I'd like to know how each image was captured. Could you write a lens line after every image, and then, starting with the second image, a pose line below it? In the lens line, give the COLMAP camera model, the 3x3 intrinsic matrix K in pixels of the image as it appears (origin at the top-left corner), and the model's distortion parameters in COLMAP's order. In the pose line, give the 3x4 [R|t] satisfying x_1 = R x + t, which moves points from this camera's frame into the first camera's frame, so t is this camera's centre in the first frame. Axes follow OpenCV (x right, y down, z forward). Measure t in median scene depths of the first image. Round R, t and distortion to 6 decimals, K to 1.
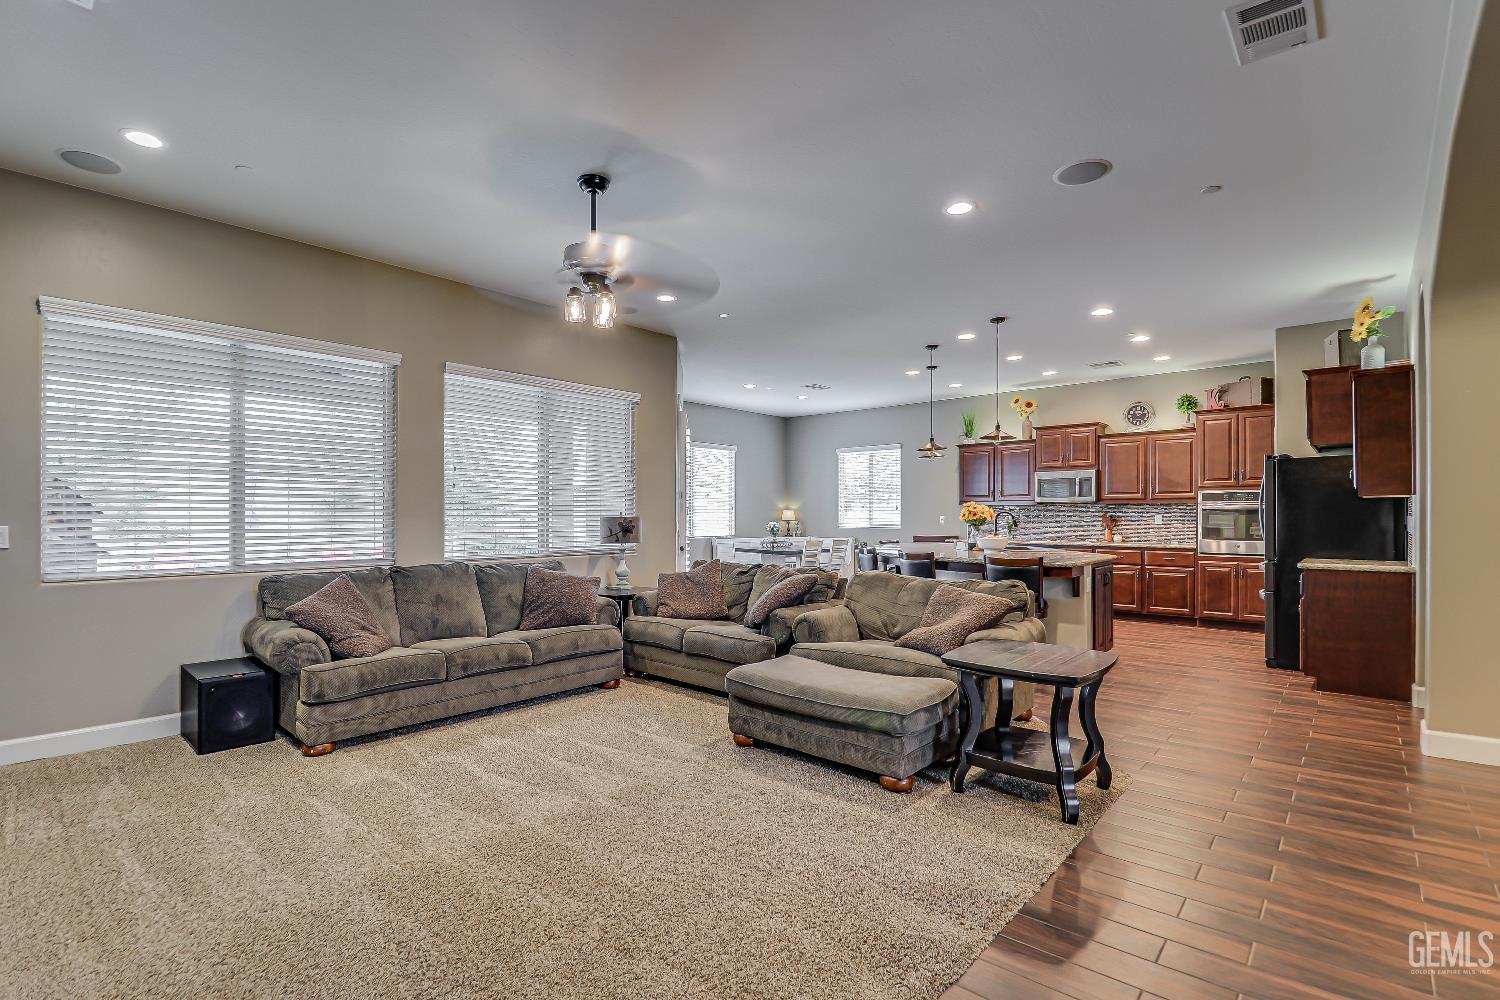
lens RADIAL K [[719.8, 0, 741.1], [0, 719.8, 515.5], [0, 0, 1]] dist [0.002252, -0.000527]
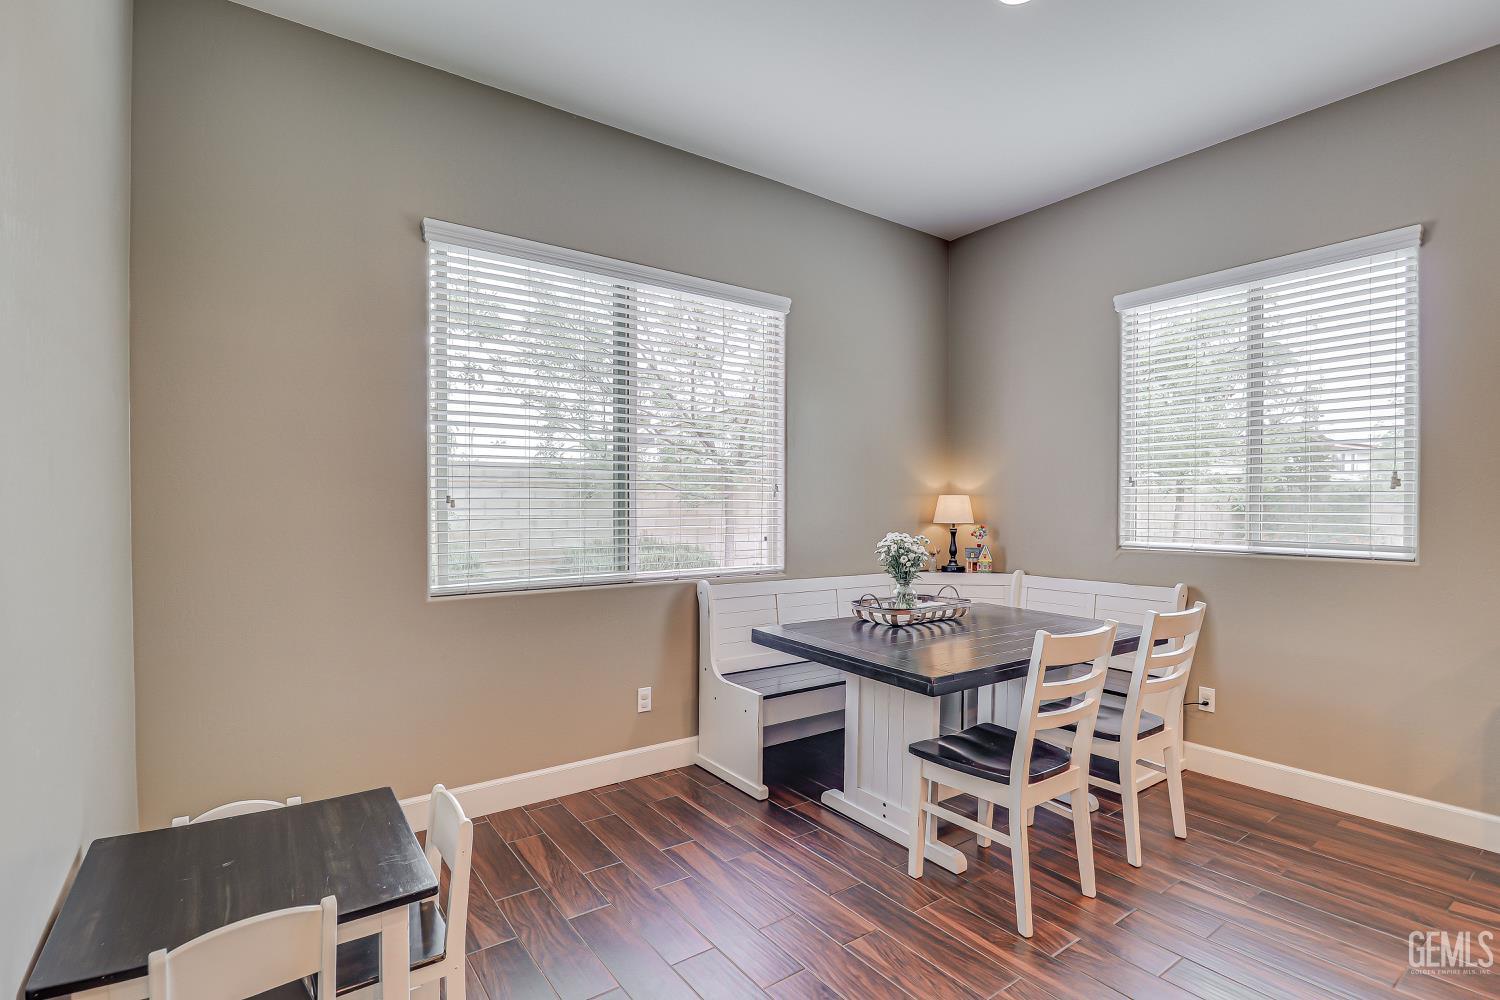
lens RADIAL K [[719.8, 0, 755.3], [0, 719.8, 504.6], [0, 0, 1]] dist [0.002252, -0.000527]
pose [[0.979172, 0.003864, -0.202994, 0.057613], [-0.005555, 0.999954, -0.007760, 0.000415], [0.202955, 0.008726, 0.979149, 0.866368]]
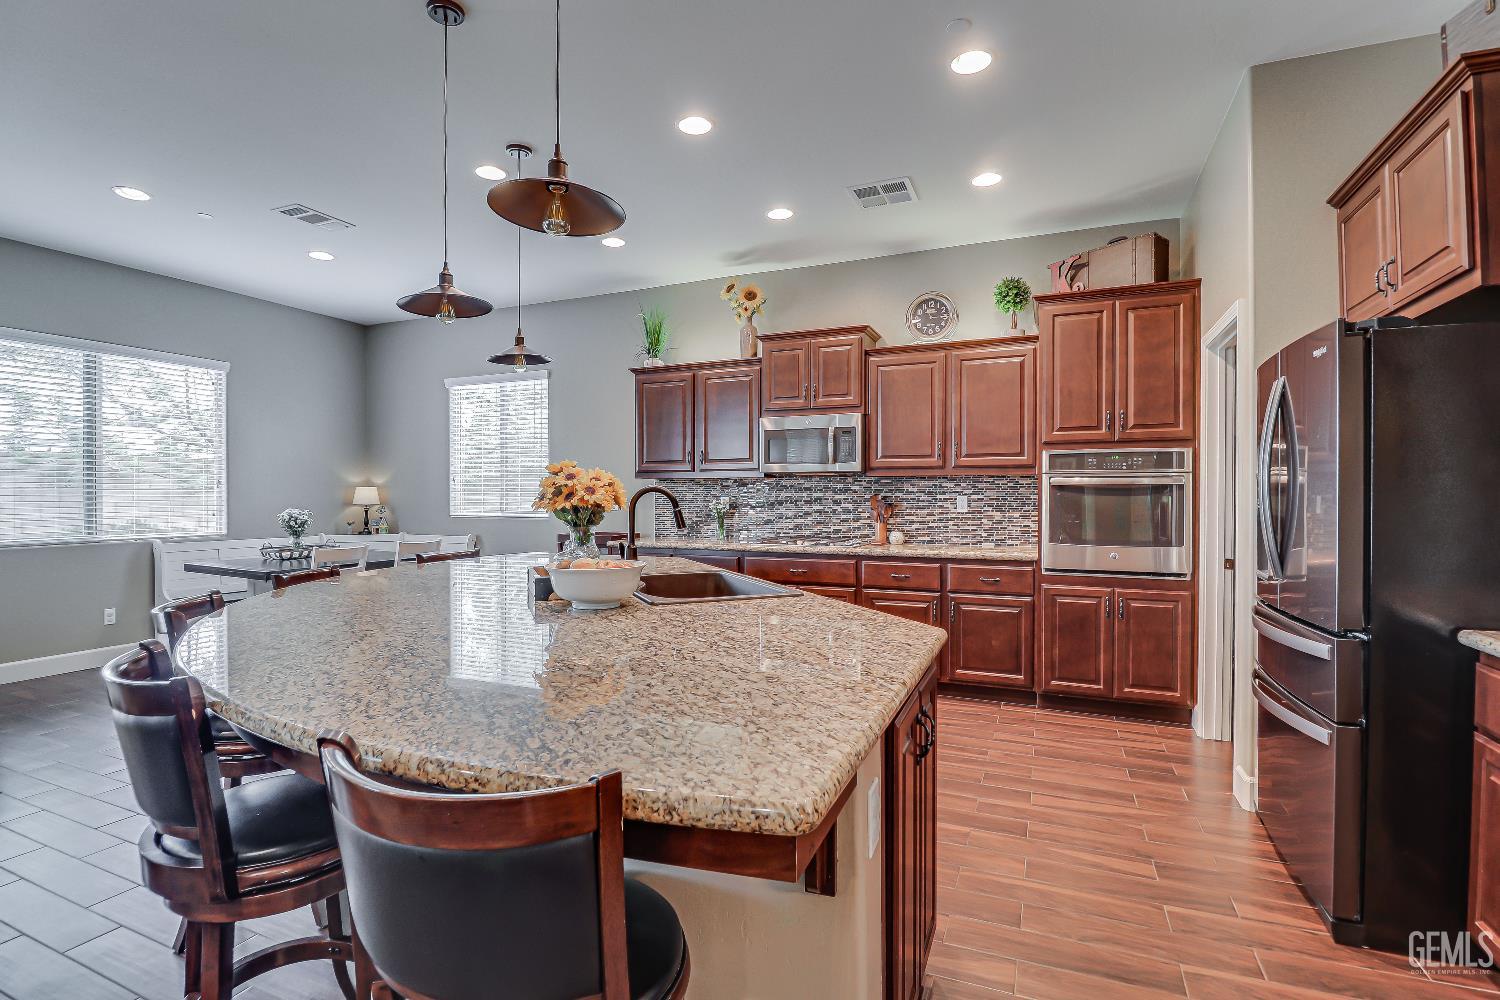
lens RADIAL K [[719.8, 0, 743.3], [0, 719.8, 501.9], [0, 0, 1]] dist [0.002252, -0.000527]
pose [[0.951011, -0.001176, 0.309155, 0.235784], [-0.001134, 0.999973, 0.007291, -0.000307], [-0.309155, -0.007285, 0.950984, 0.502887]]
